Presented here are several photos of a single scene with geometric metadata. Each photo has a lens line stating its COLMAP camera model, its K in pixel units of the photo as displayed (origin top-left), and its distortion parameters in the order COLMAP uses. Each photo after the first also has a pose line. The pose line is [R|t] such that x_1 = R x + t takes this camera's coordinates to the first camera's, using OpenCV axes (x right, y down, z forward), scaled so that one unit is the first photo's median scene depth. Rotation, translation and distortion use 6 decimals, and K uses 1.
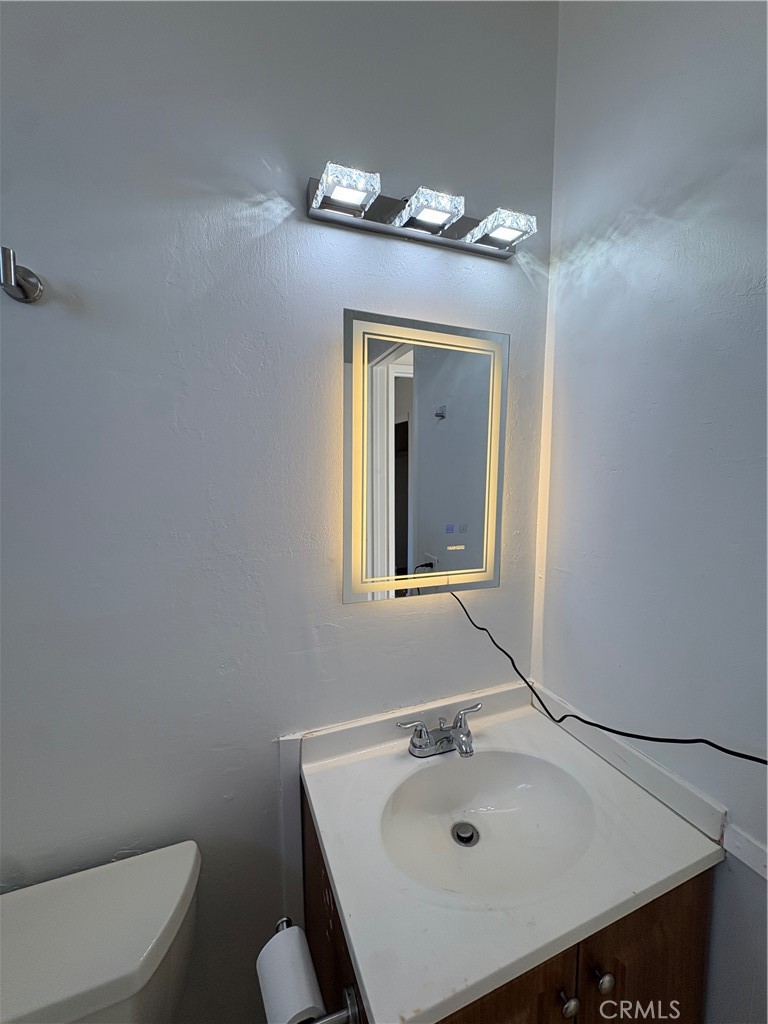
lens RADIAL K [[407.6, 0, 385.8], [0, 407.6, 516.2], [0, 0, 1]] dist [0.003995, 0.000502]
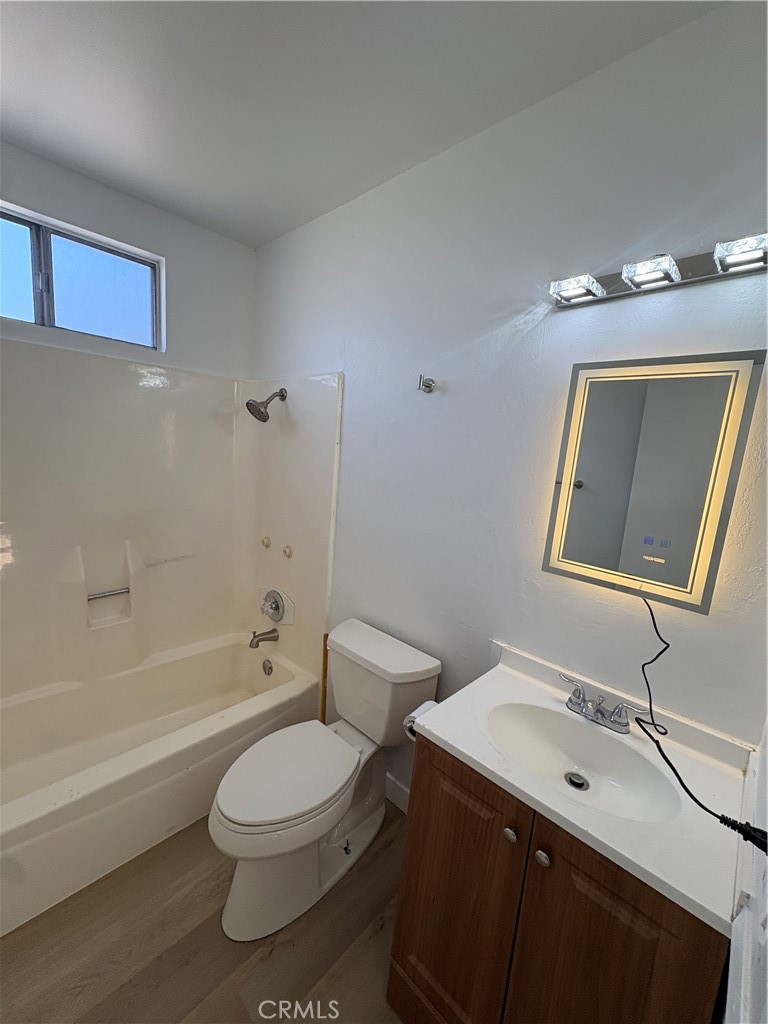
lens RADIAL K [[407.6, 0, 388.5], [0, 407.6, 510.4], [0, 0, 1]] dist [0.003995, 0.000502]
pose [[0.433073, 0.166012, -0.885939, 0.855685], [-0.177578, 0.979343, 0.096710, -0.030863], [0.883693, 0.115441, 0.453607, -0.134521]]
